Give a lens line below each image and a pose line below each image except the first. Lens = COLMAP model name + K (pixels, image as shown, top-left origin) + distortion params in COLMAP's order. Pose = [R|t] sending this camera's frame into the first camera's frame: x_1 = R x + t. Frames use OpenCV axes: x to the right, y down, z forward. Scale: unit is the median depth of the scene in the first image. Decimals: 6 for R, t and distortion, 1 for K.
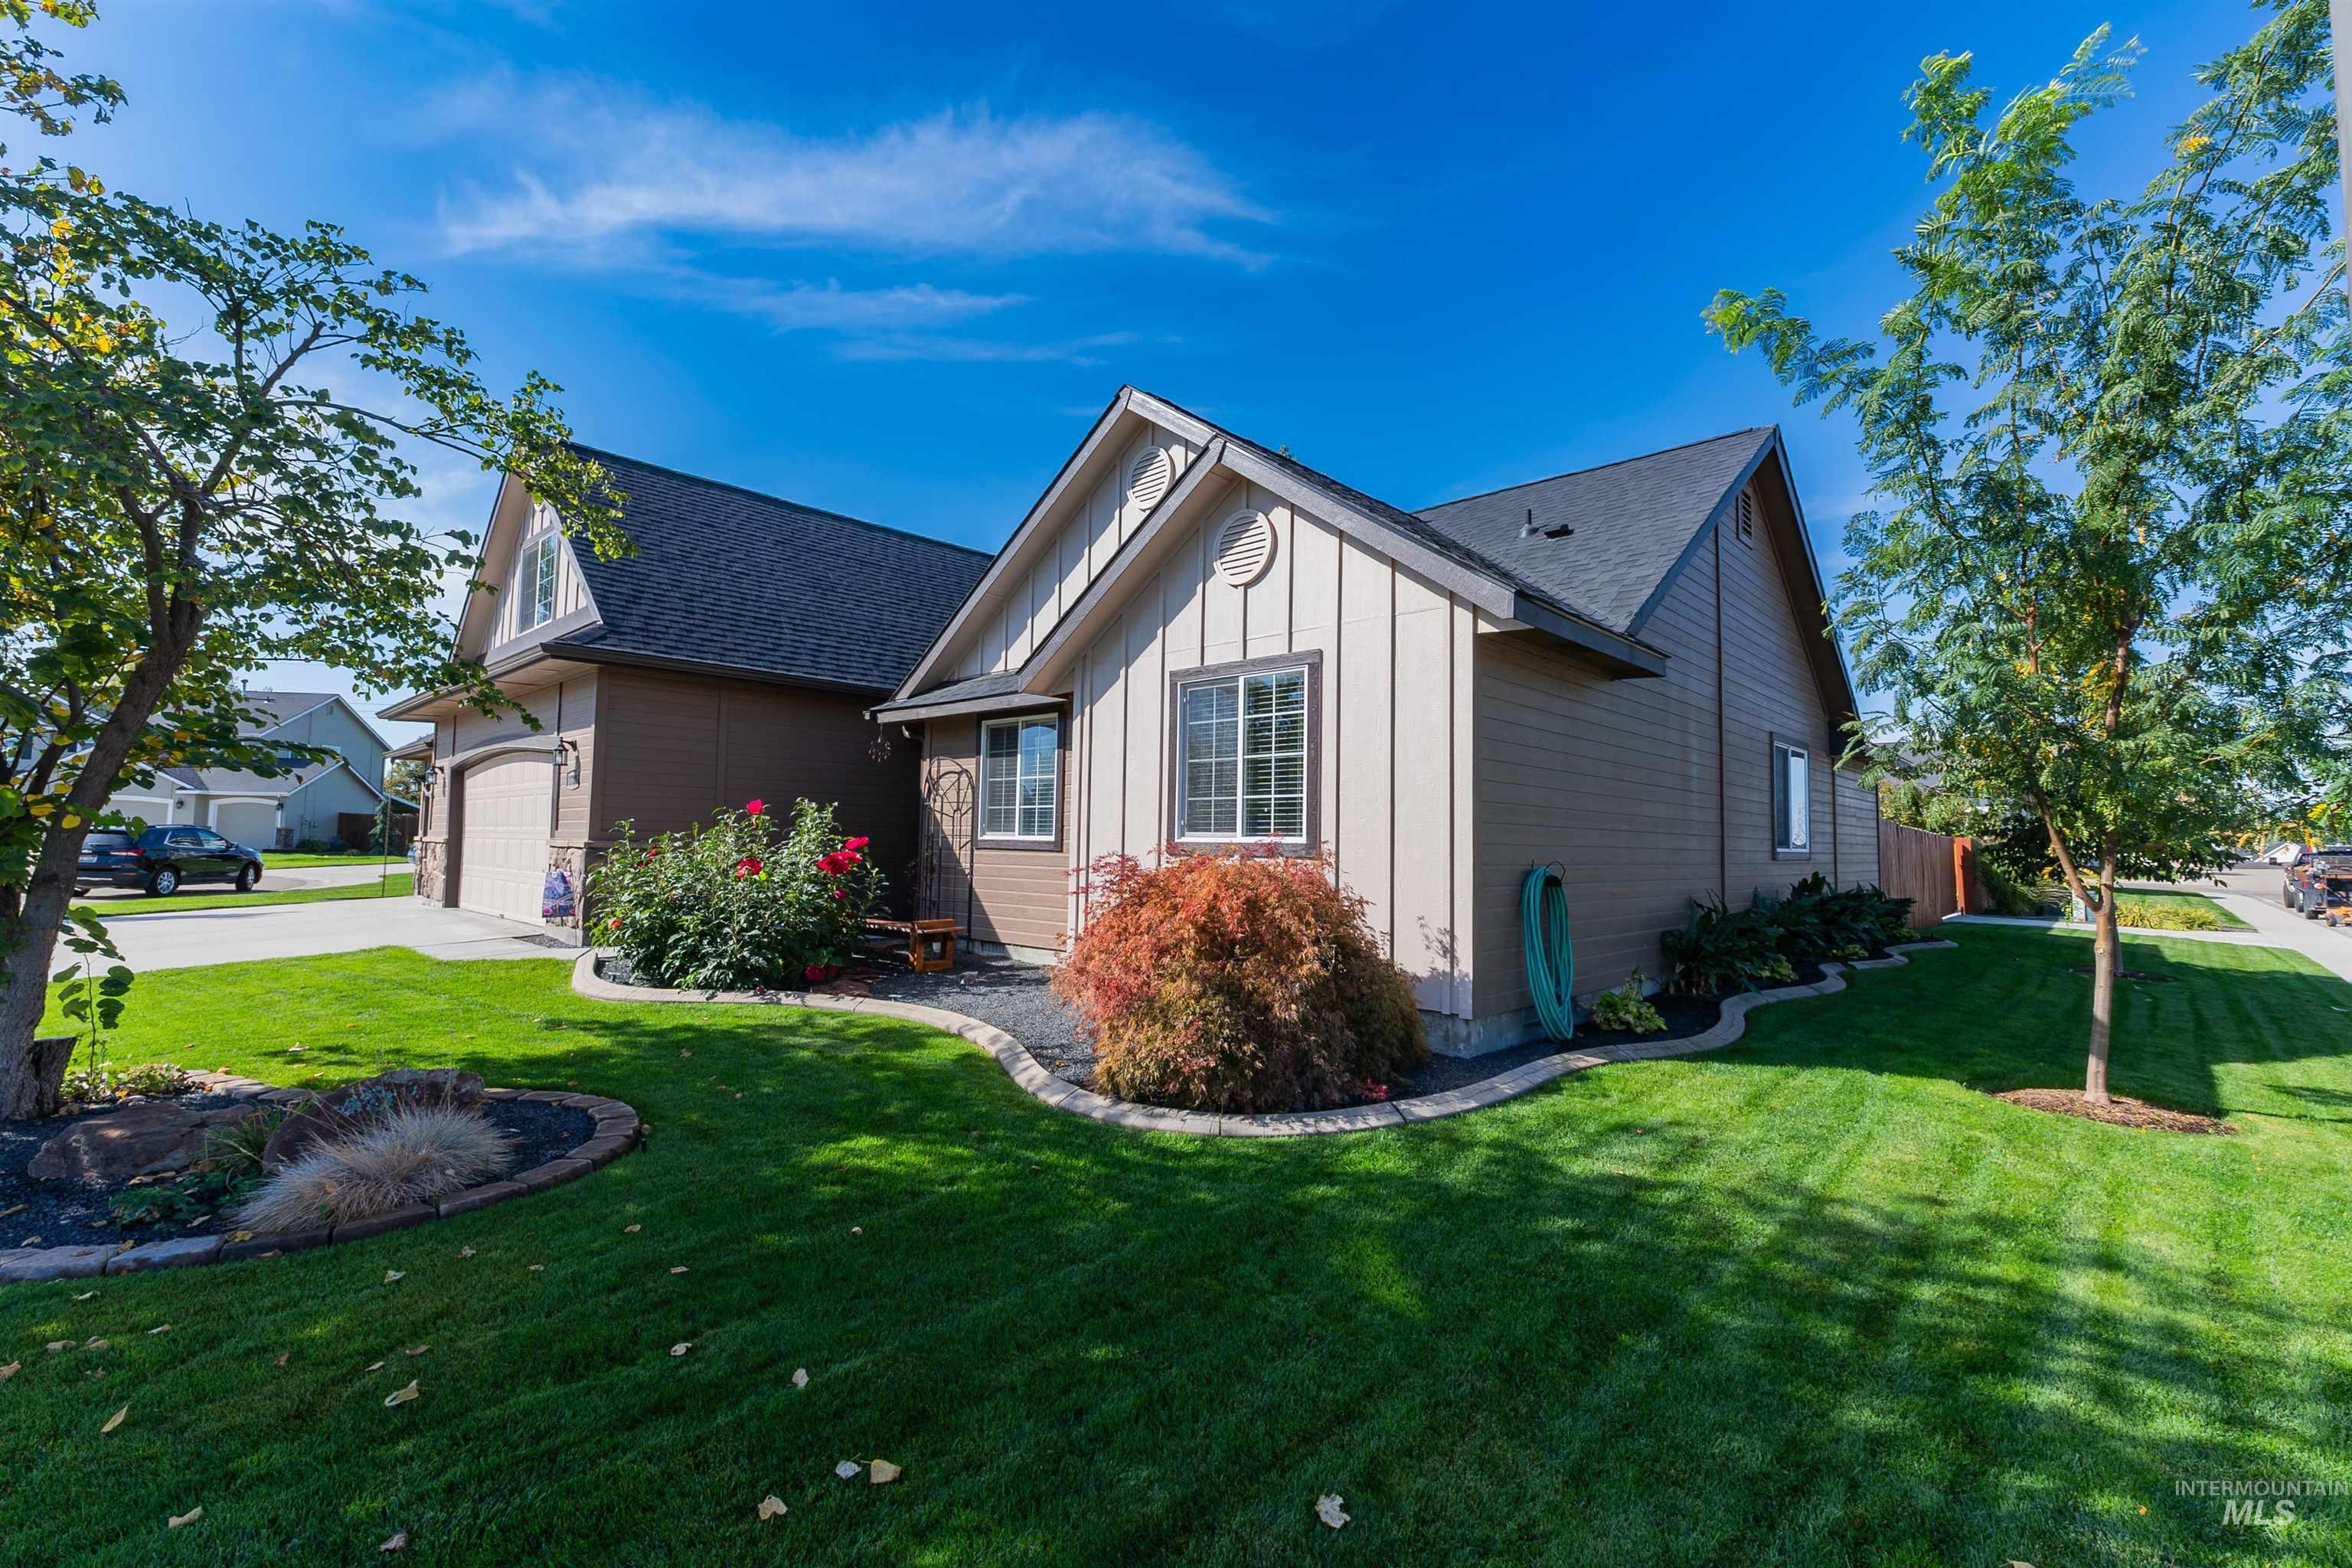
lens RADIAL K [[1001.6, 0, 1162.4], [0, 1001.6, 787.4], [0, 0, 1]] dist [0.001595, -0.000581]
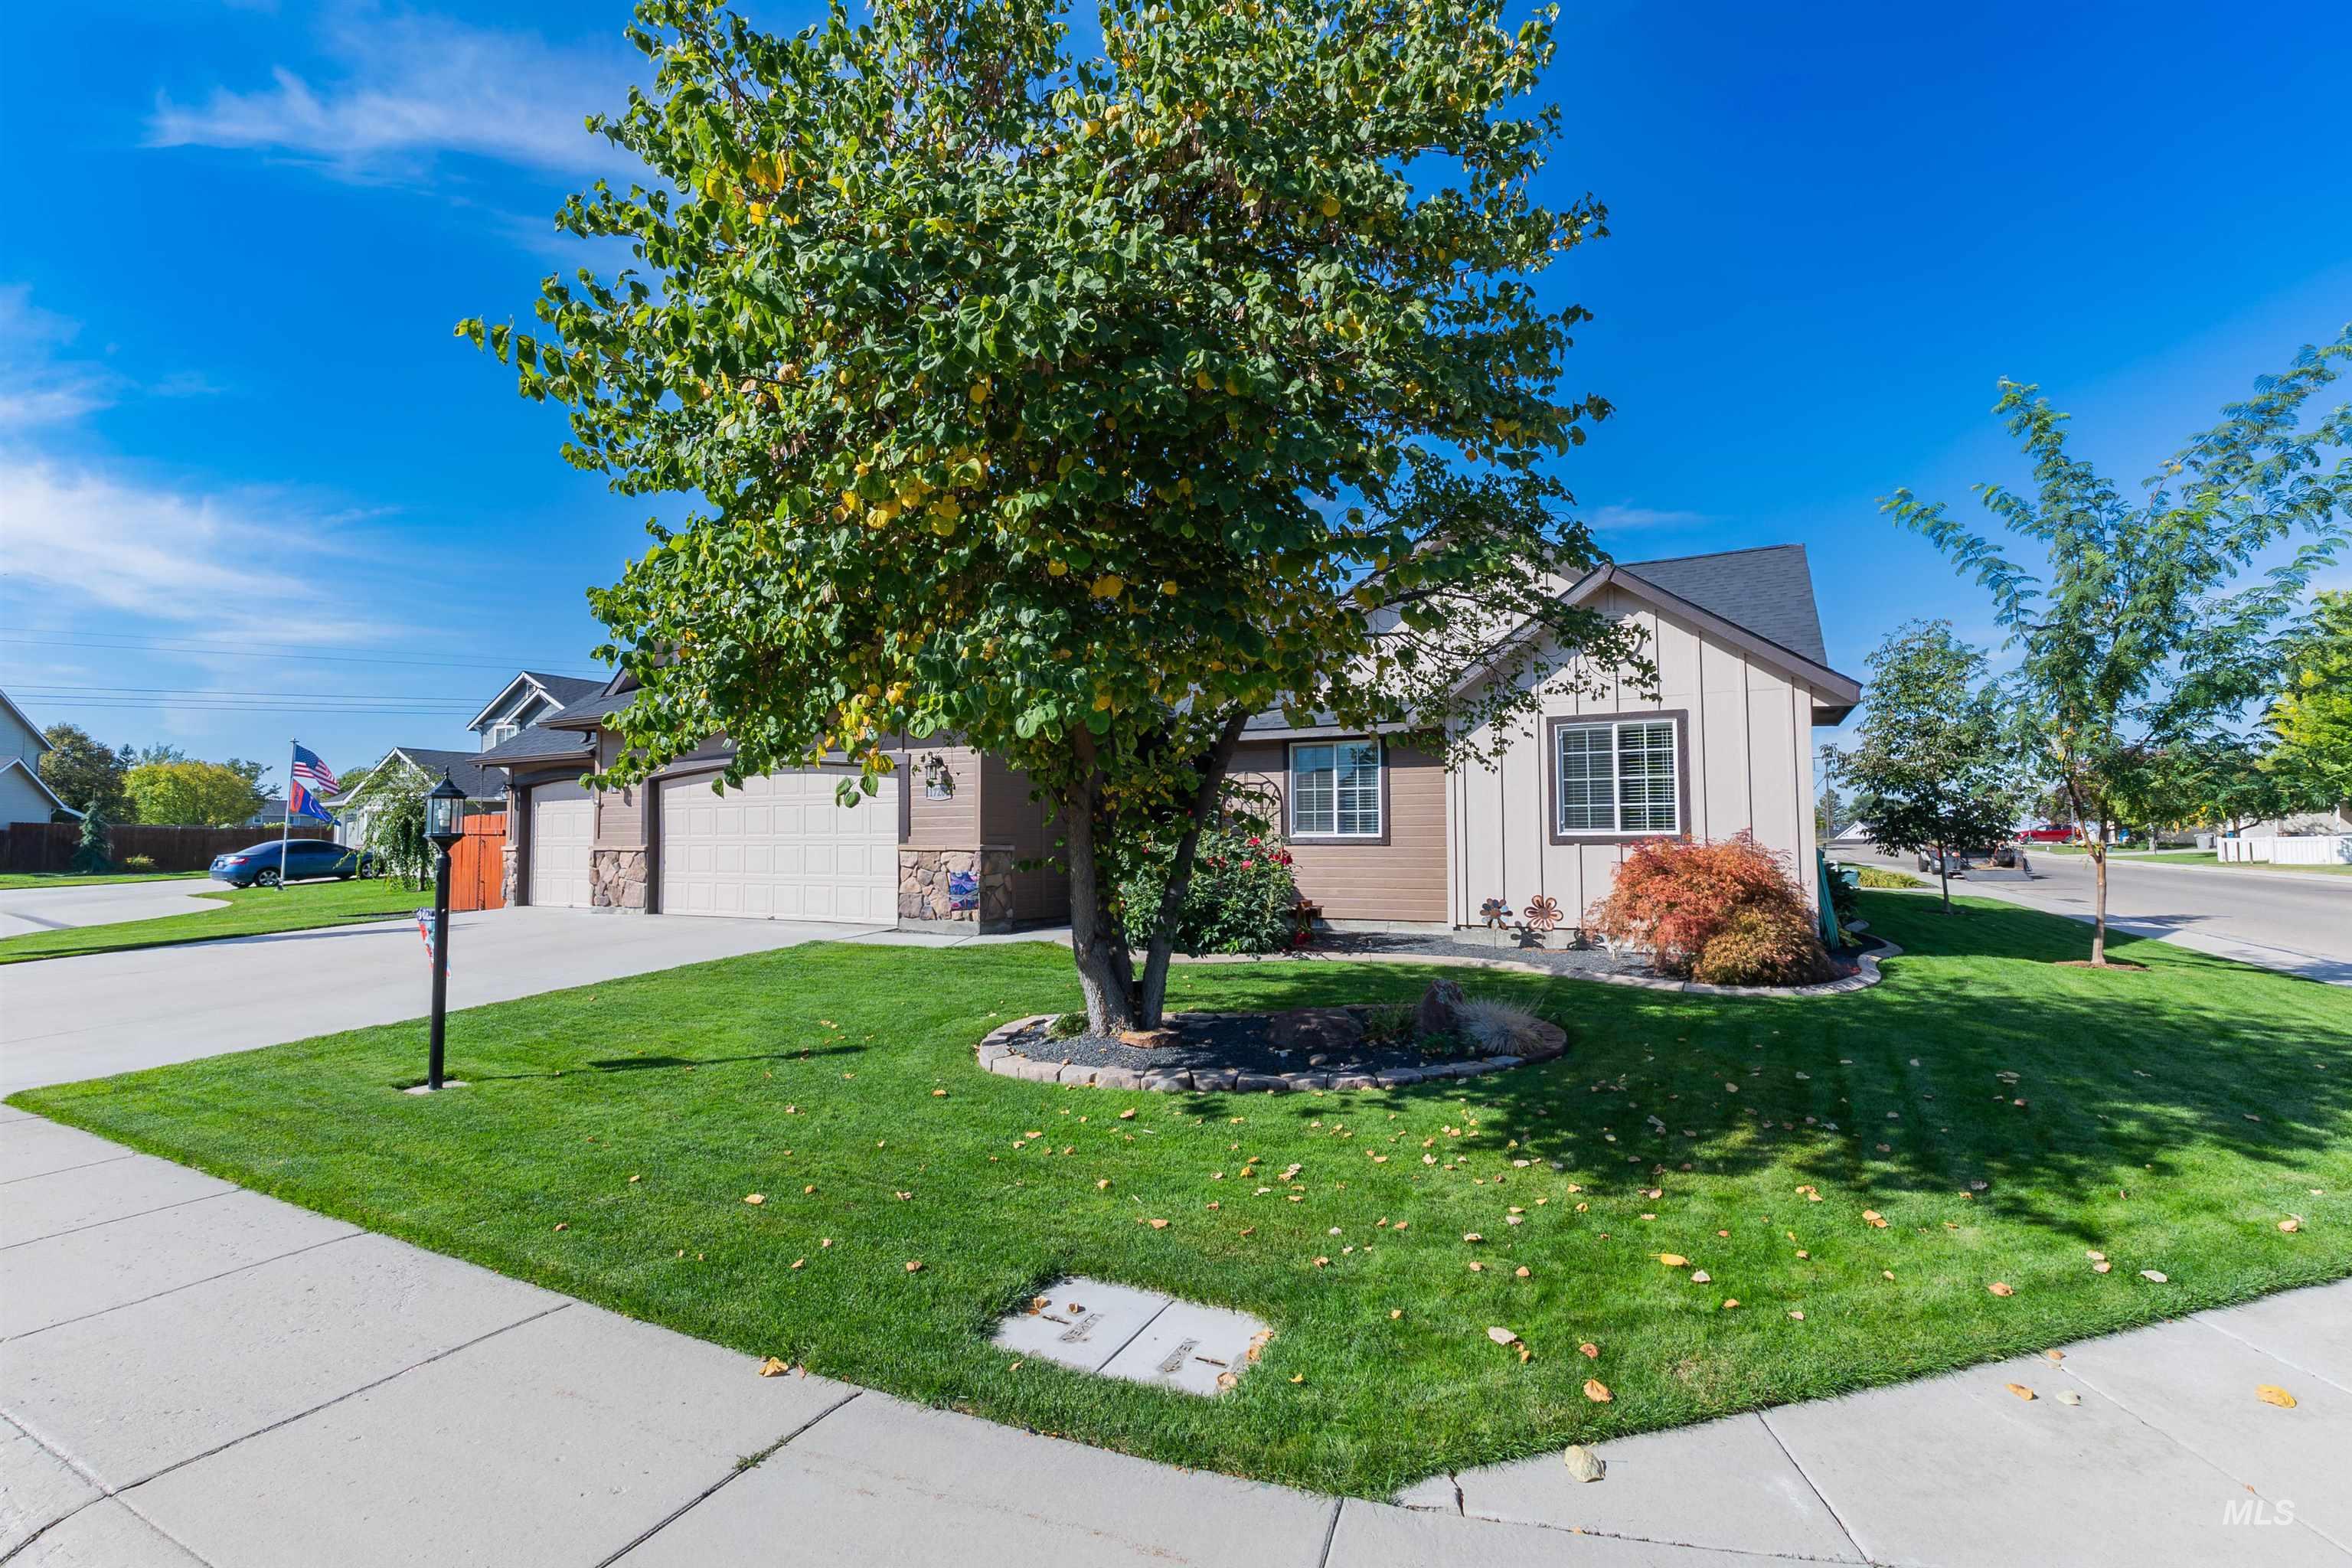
lens RADIAL K [[1001.6, 0, 1216.1], [0, 1001.6, 775.9], [0, 0, 1]] dist [0.001595, -0.000581]
pose [[0.962691, -0.003747, 0.270576, -0.866625], [0.004978, 0.999980, -0.003865, -0.029247], [-0.270556, 0.005068, 0.962691, -0.266997]]
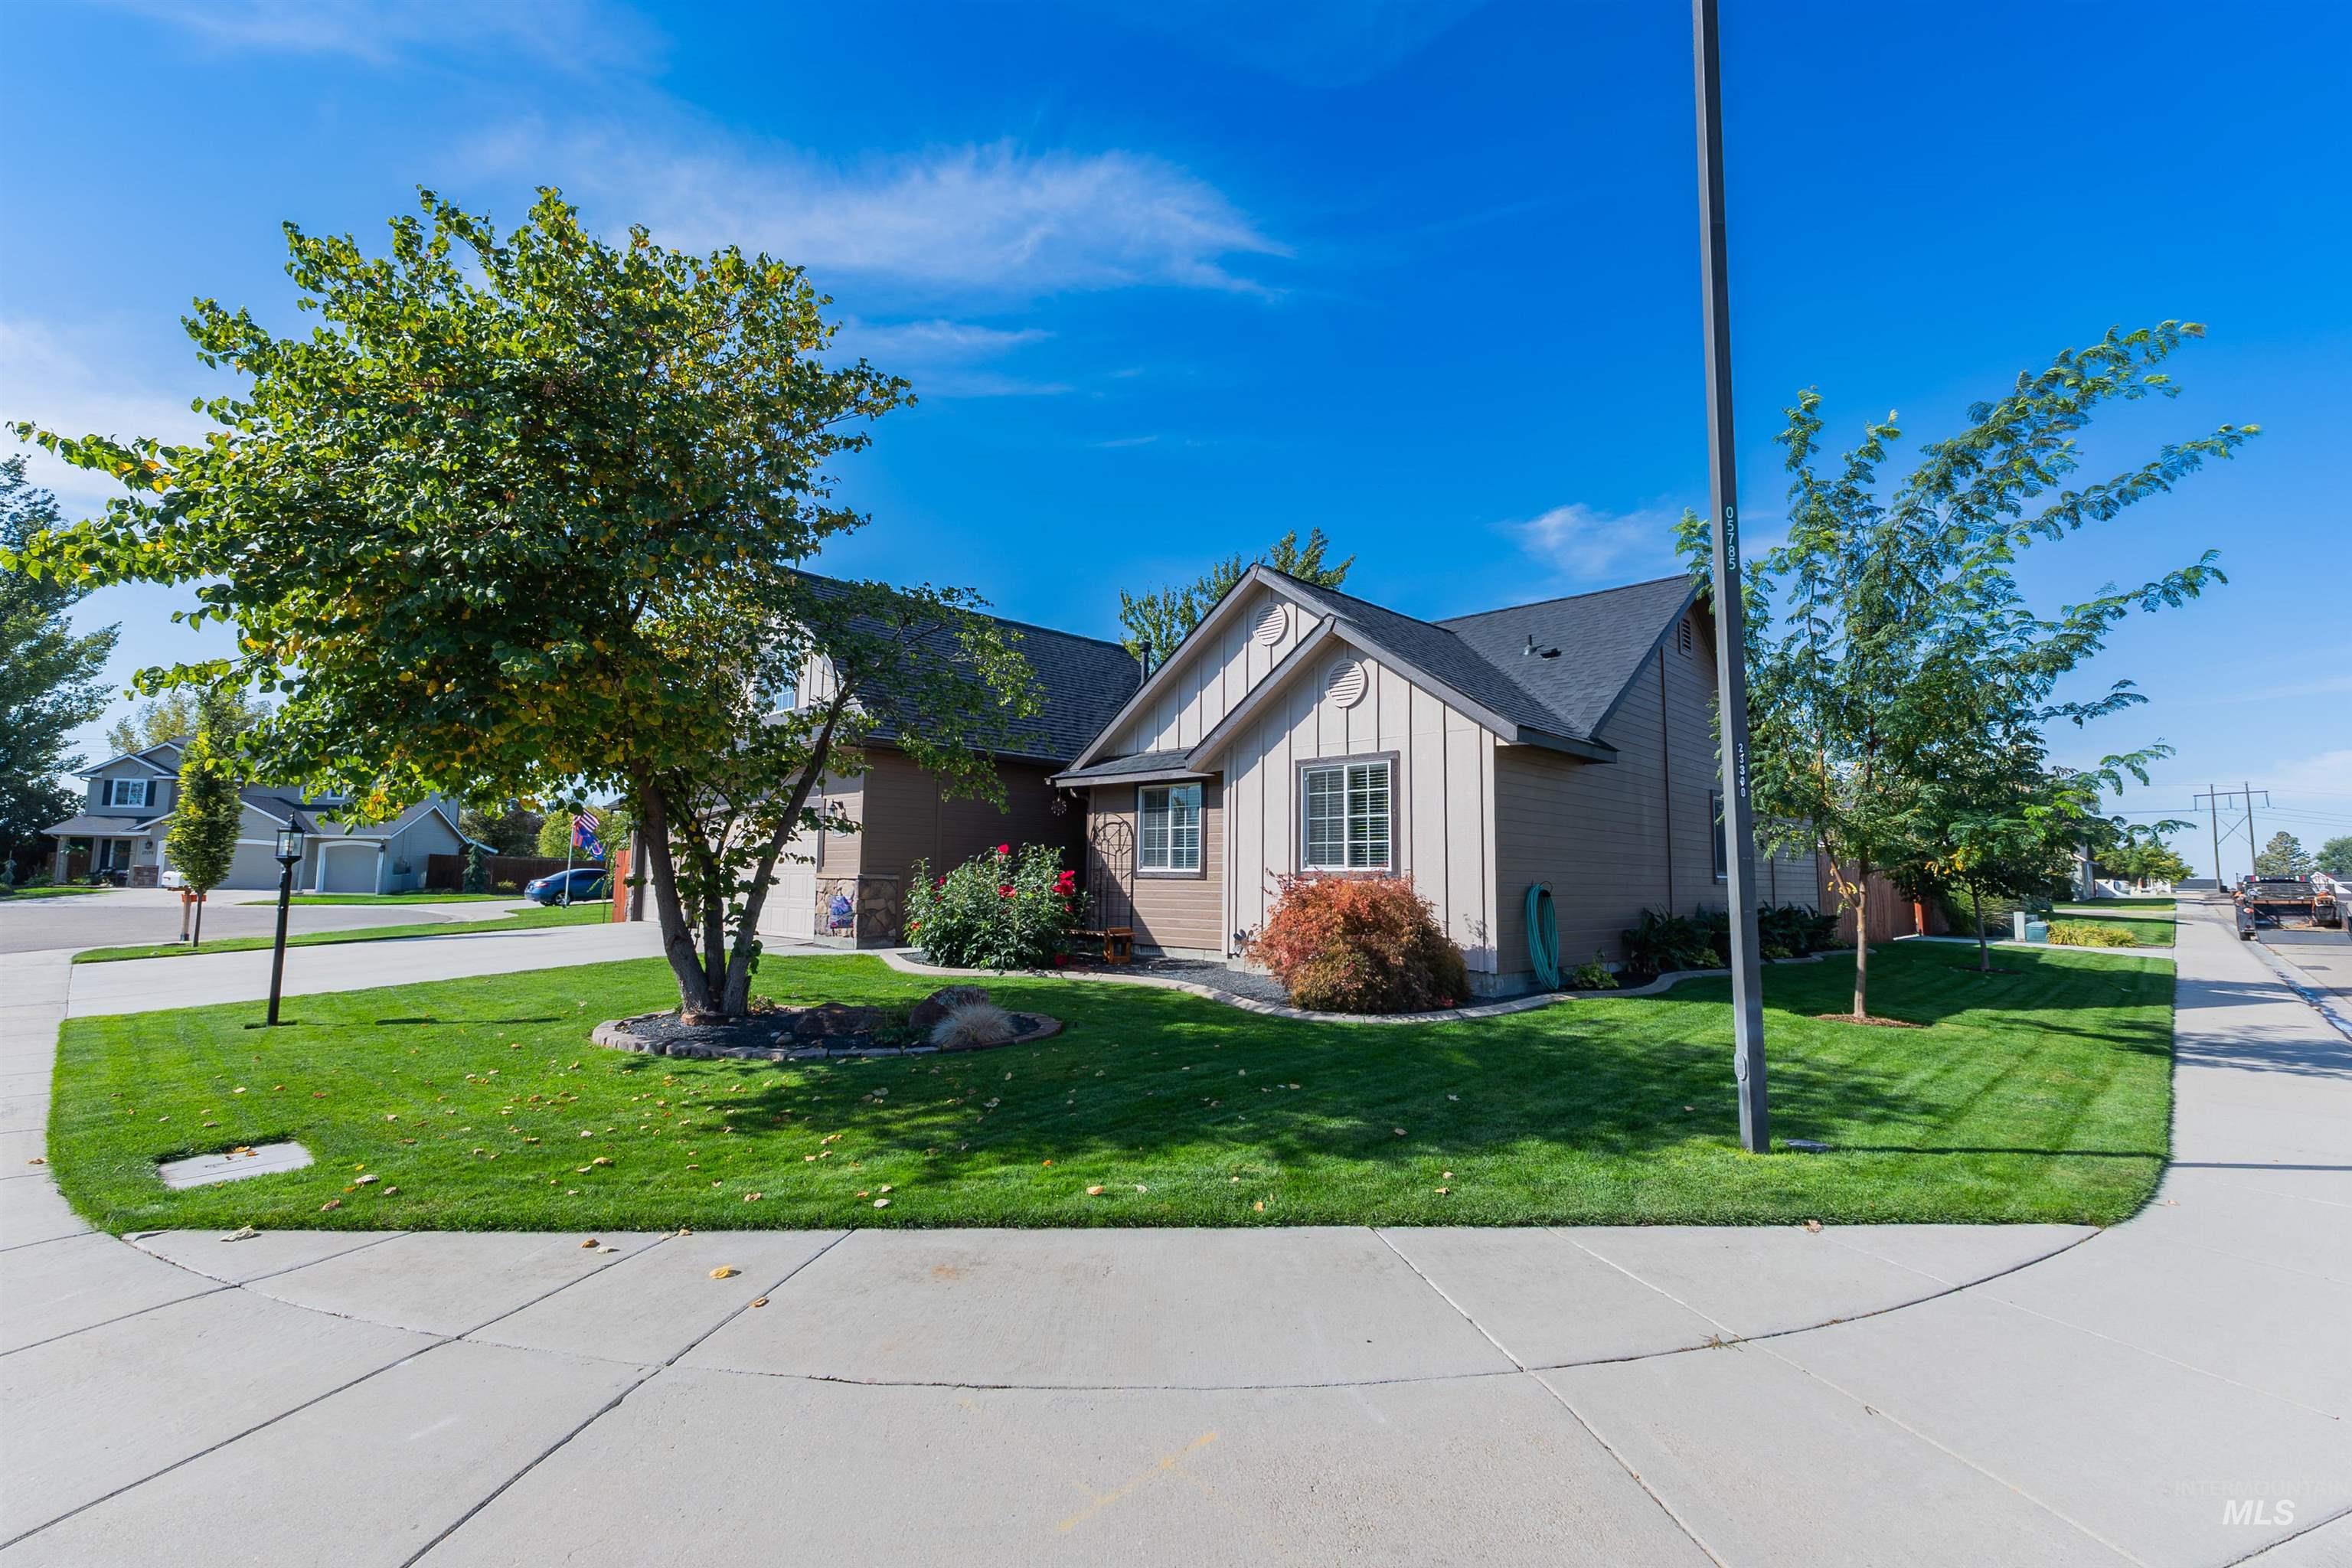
lens RADIAL K [[1001.6, 0, 1197.7], [0, 1001.6, 793.8], [0, 0, 1]] dist [0.001595, -0.000581]
pose [[0.999931, -0.006349, 0.009915, -0.161163], [0.006622, 0.999595, -0.027692, -0.023297], [-0.009735, 0.027756, 0.999567, -0.534382]]
